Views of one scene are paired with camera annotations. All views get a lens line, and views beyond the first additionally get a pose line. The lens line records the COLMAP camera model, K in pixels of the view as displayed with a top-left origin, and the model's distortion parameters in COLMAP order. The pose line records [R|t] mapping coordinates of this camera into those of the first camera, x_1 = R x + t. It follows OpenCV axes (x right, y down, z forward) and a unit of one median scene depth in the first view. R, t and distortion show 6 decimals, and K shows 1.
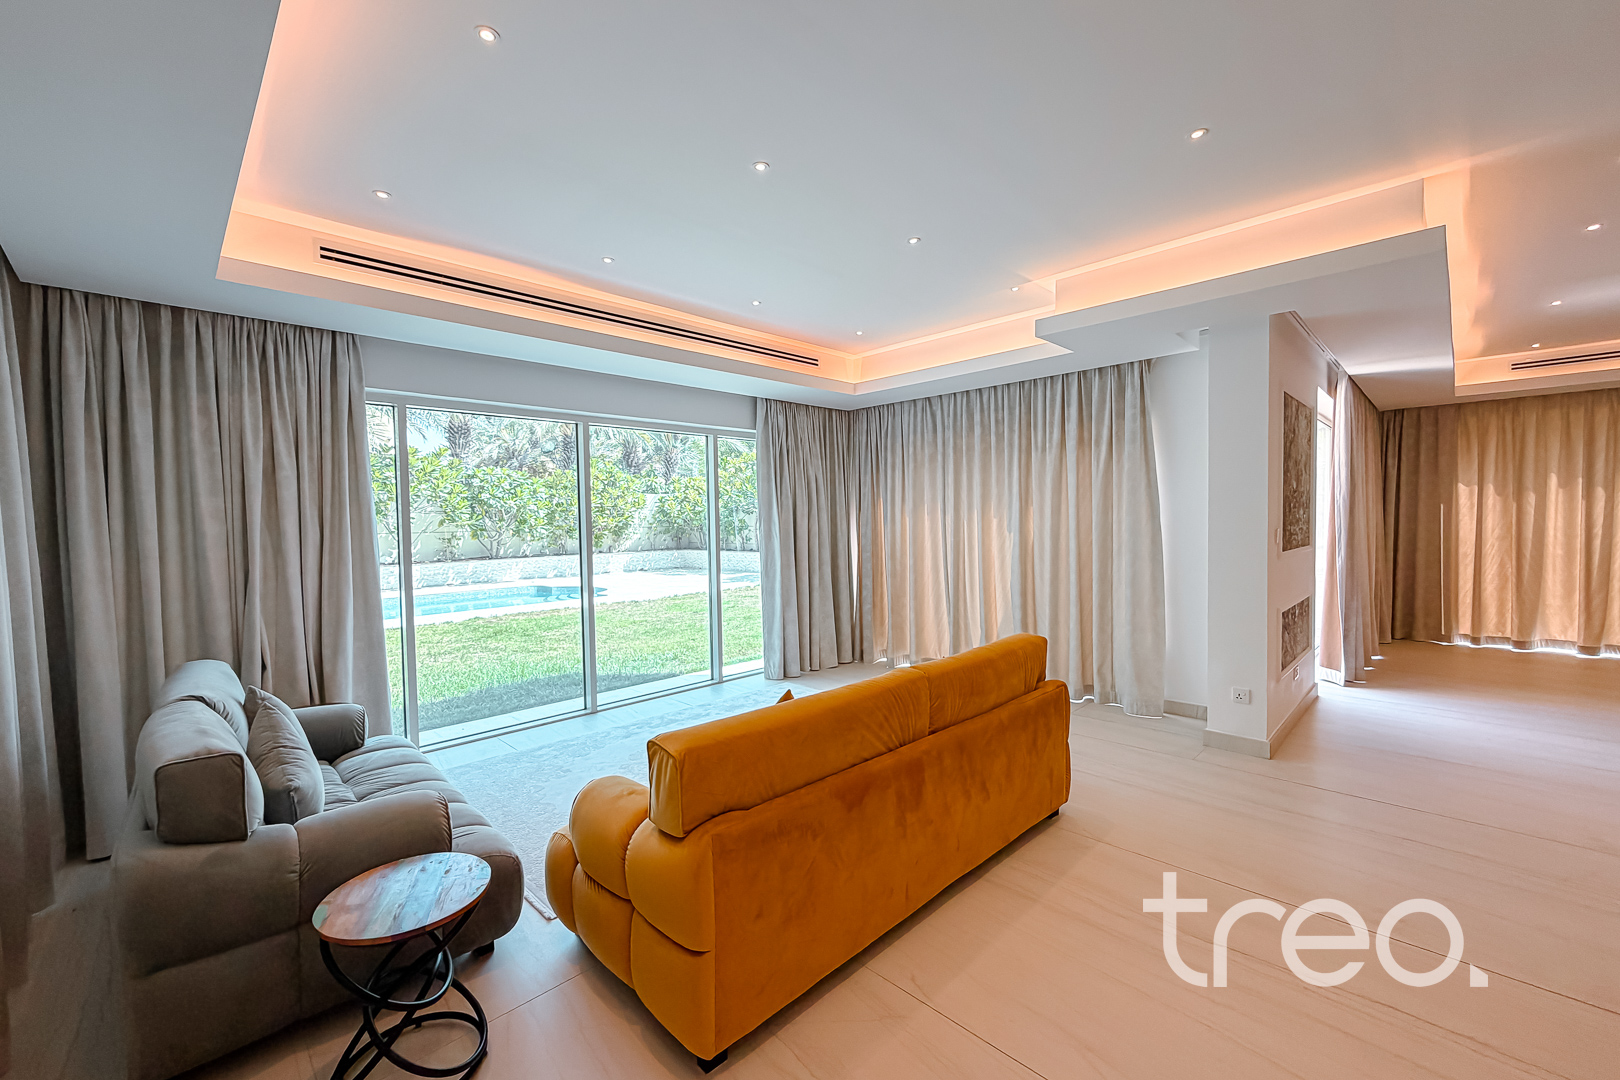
lens RADIAL K [[647.9, 0, 803.9], [0, 647.9, 543.7], [0, 0, 1]] dist [-0.002447, -0.000365]
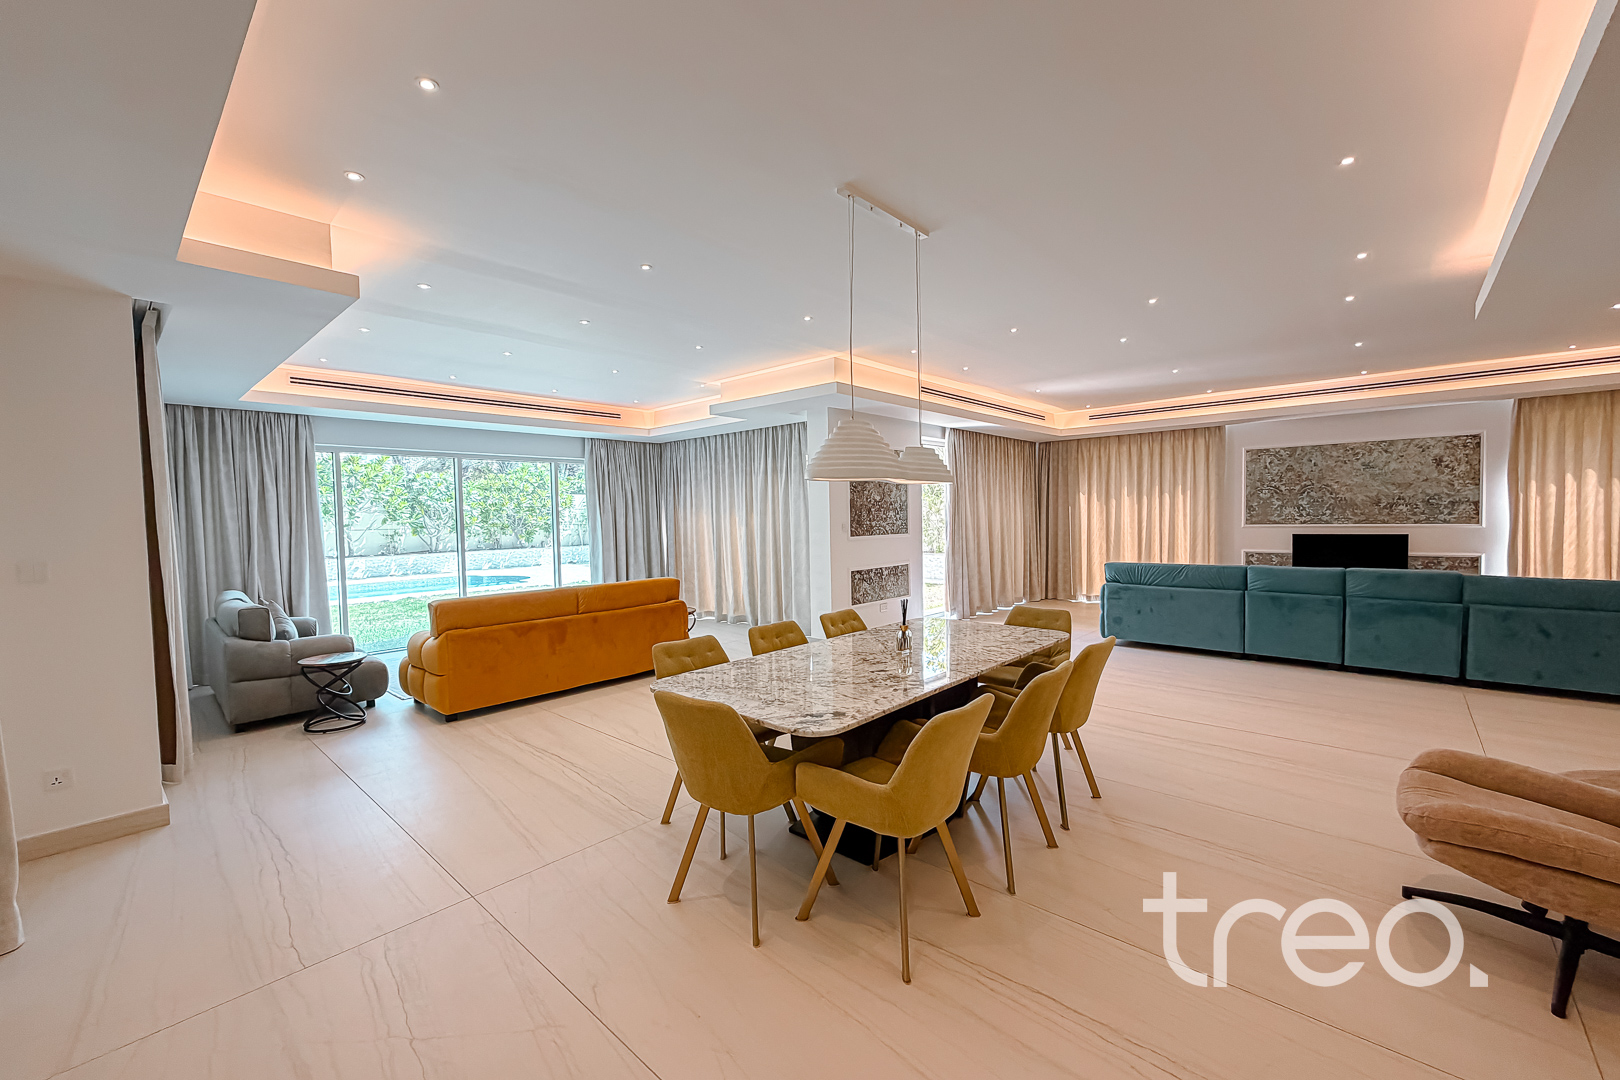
lens RADIAL K [[647.9, 0, 806.8], [0, 647.9, 542.1], [0, 0, 1]] dist [-0.002447, -0.000365]
pose [[0.998522, -0.004451, 0.054169, 0.348467], [0.004351, 0.999989, 0.001962, 0.016620], [-0.054177, -0.001723, 0.998530, -0.516116]]
